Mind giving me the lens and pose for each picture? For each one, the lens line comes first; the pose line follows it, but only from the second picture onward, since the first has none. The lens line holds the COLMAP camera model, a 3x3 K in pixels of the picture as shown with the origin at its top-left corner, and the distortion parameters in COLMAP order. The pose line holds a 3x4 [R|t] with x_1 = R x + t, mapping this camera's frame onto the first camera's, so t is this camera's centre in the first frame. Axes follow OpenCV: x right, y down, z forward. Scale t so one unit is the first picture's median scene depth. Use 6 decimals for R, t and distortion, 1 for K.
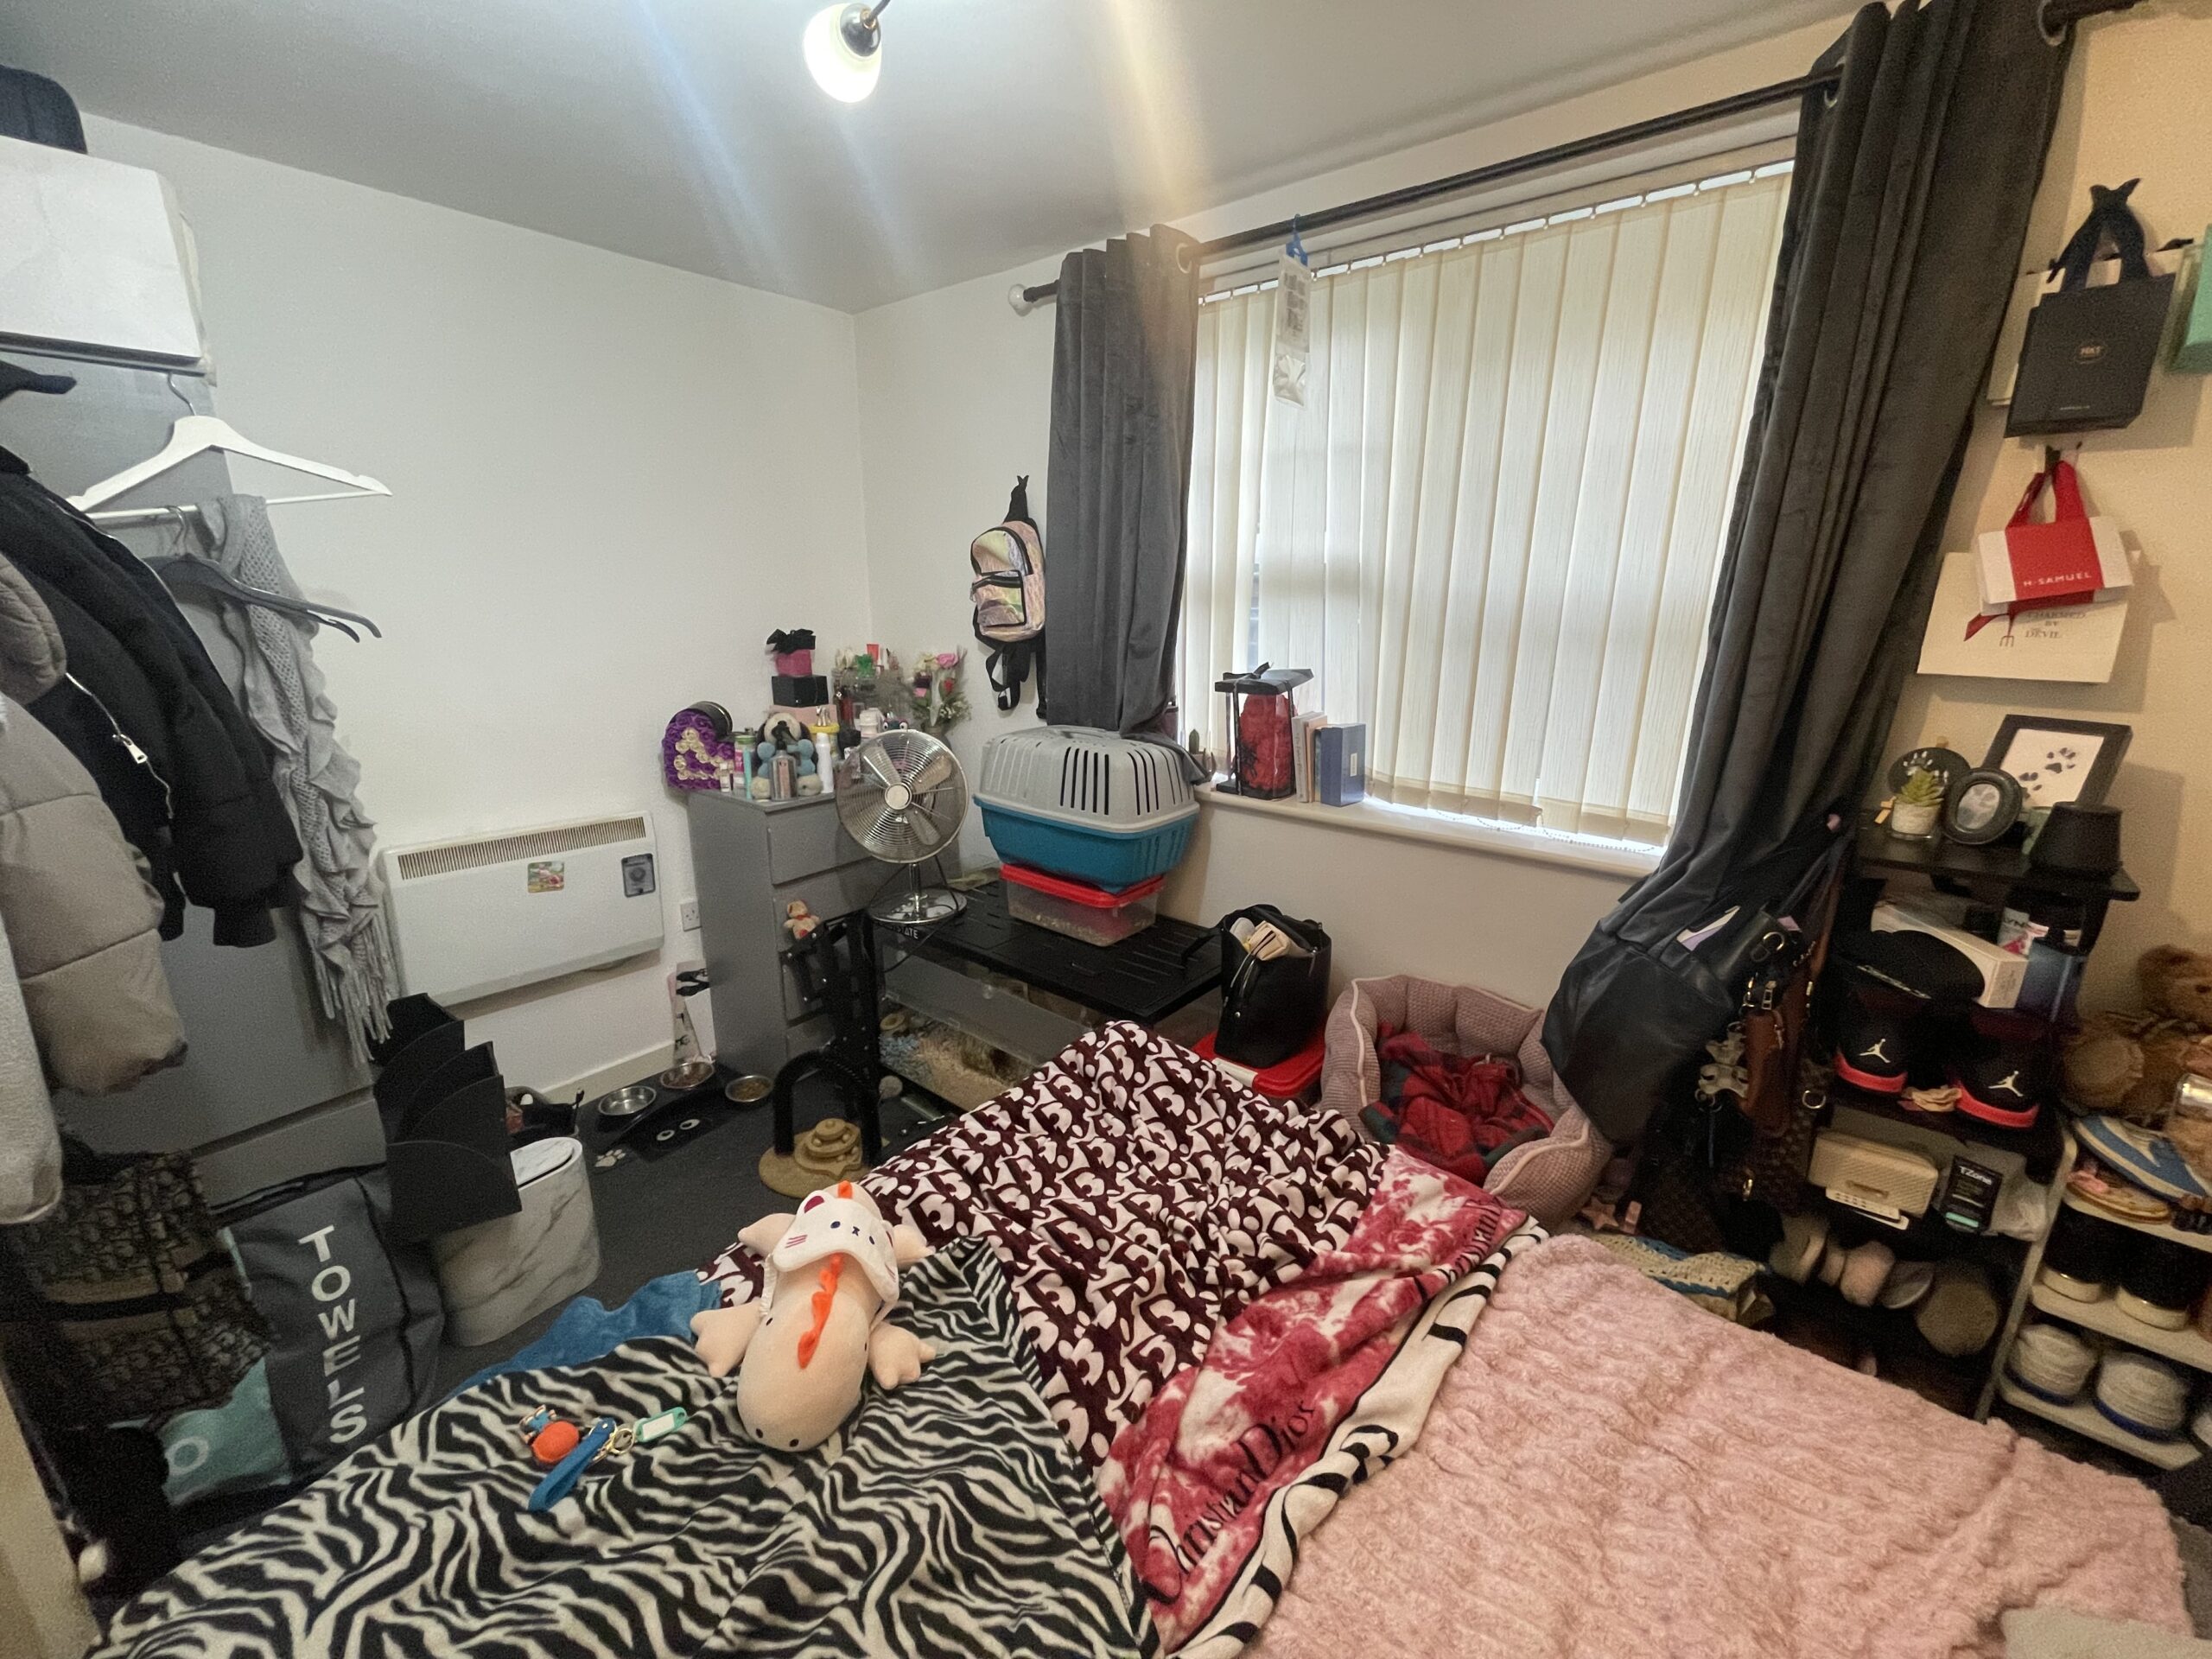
lens RADIAL K [[885.0, 0, 1106.0], [0, 885.0, 829.5], [0, 0, 1]] dist [0.000296, -0.000378]
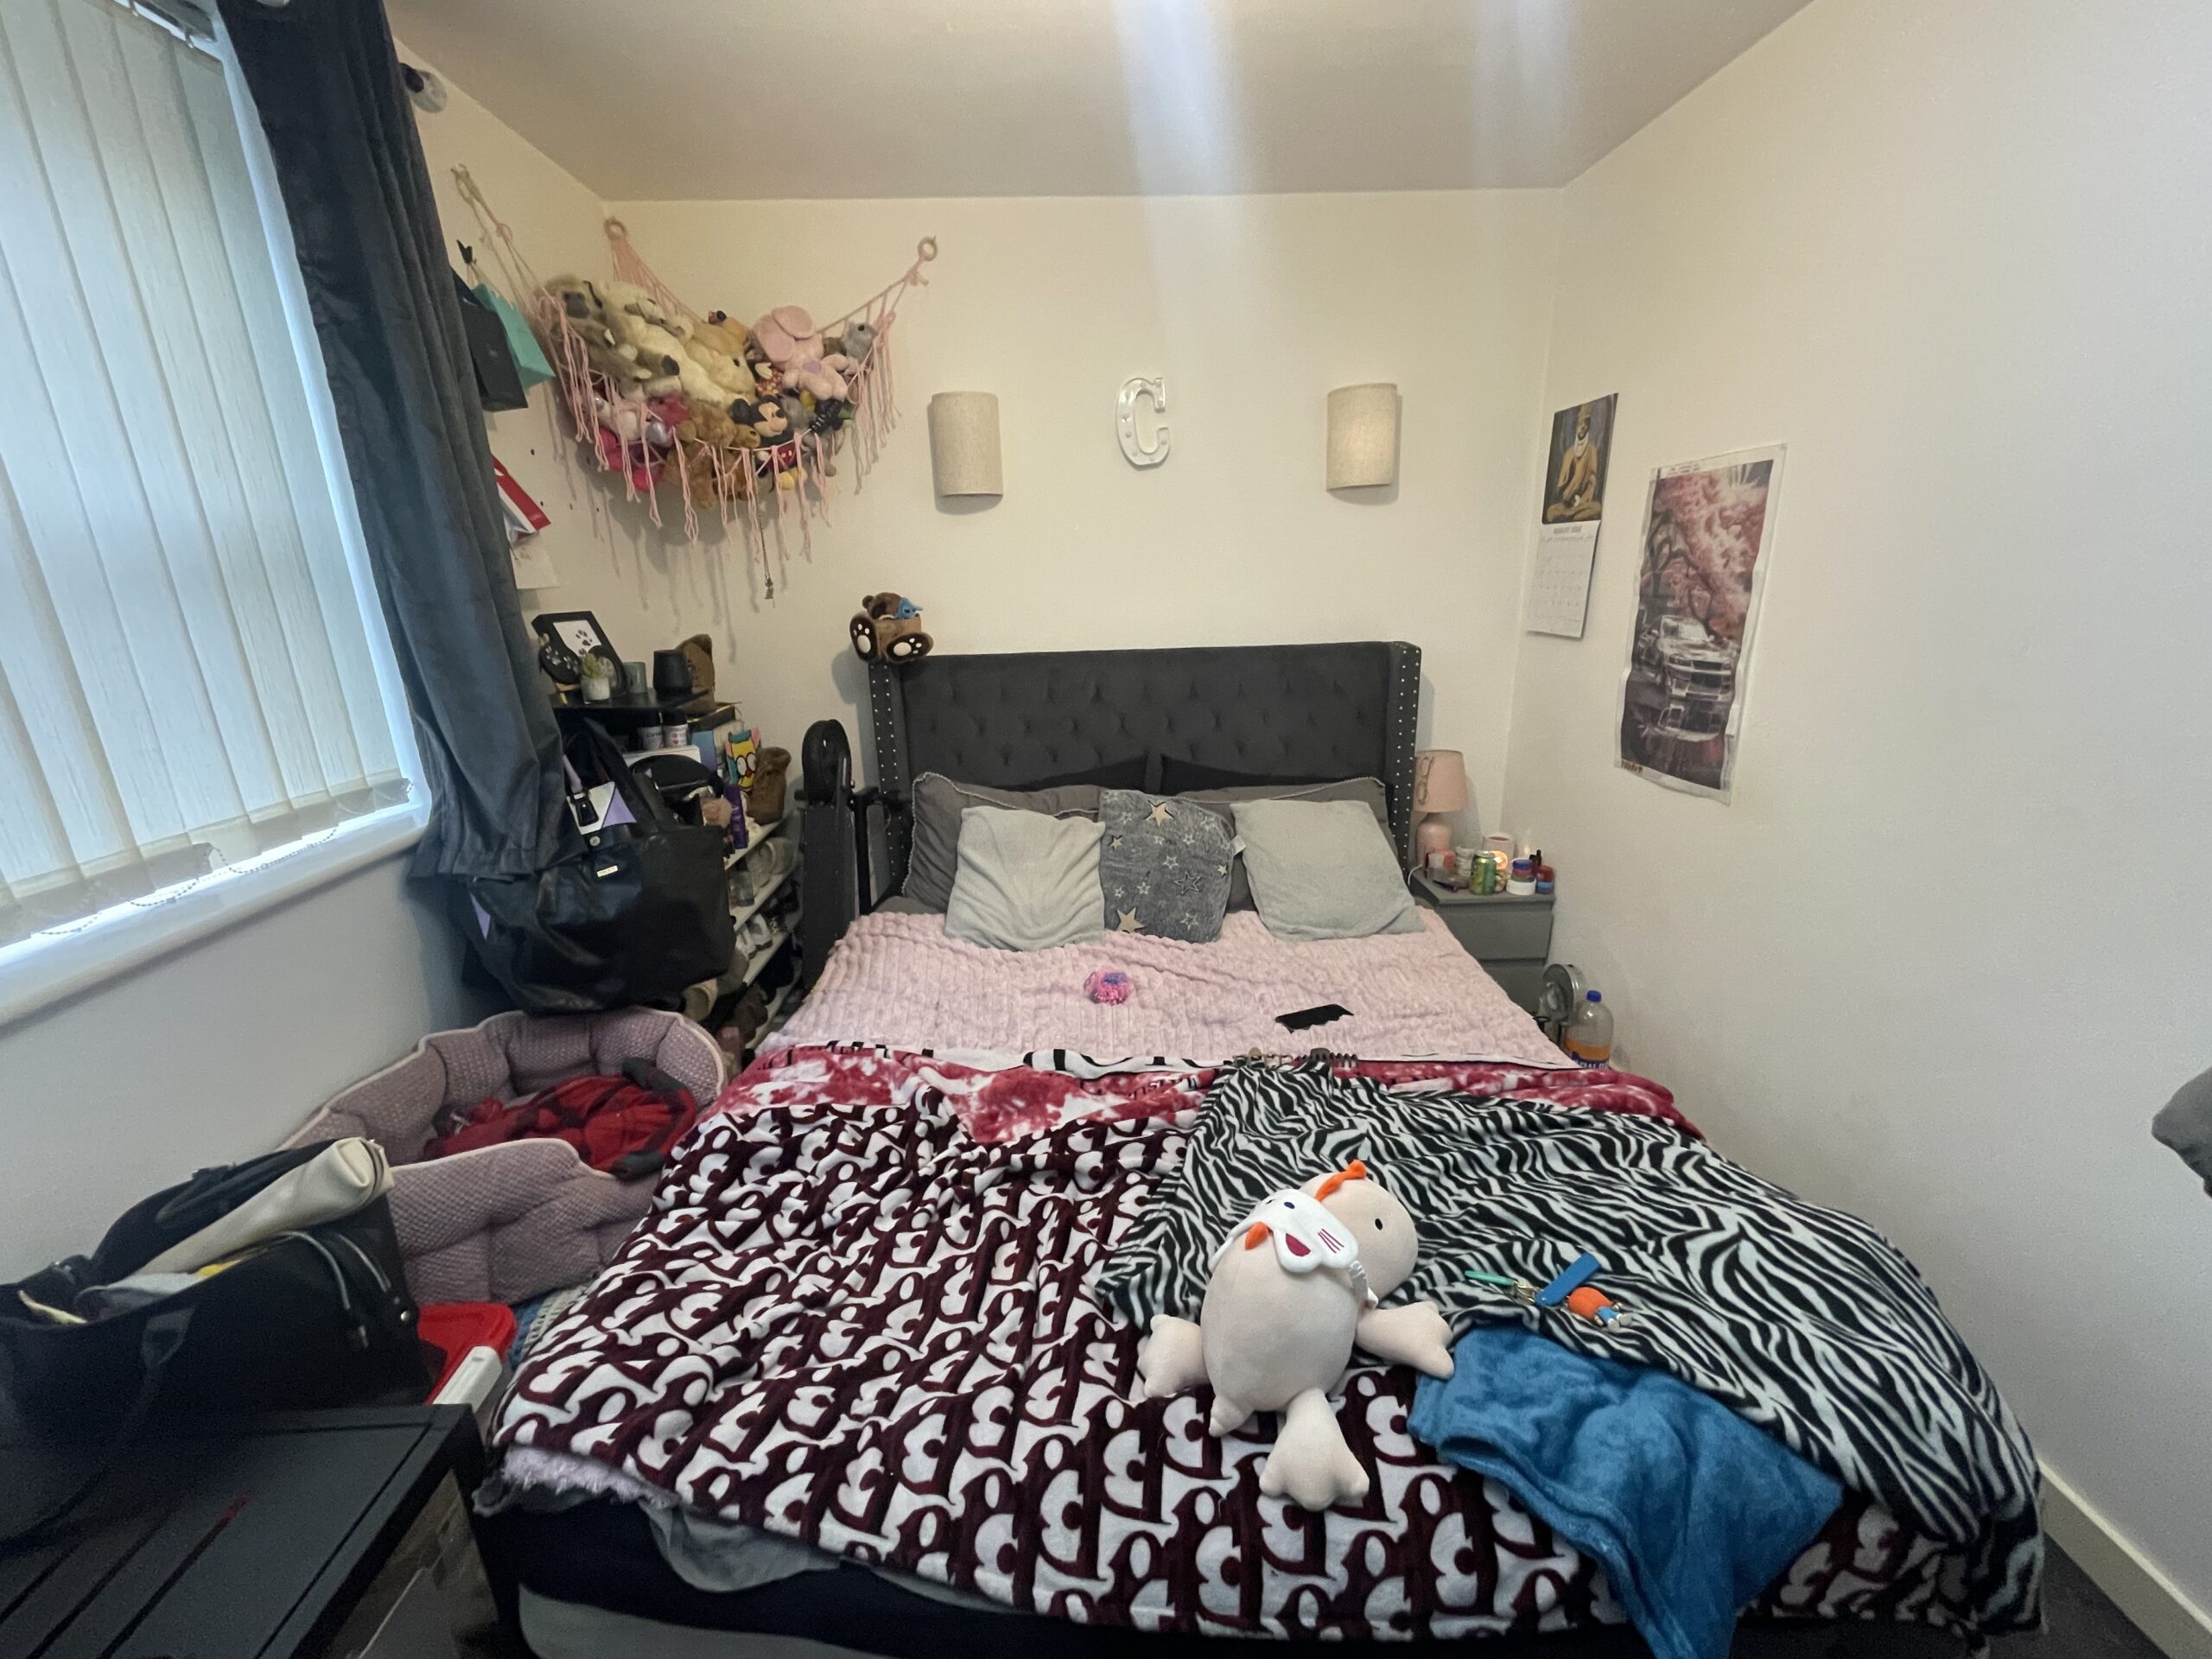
lens RADIAL K [[885.0, 0, 1106.0], [0, 885.0, 829.5], [0, 0, 1]] dist [0.000296, -0.000378]
pose [[-0.671189, -0.195803, 0.714959, -0.508447], [0.228001, 0.863201, 0.450444, -0.203801], [-0.705352, 0.465344, -0.534728, 0.987636]]
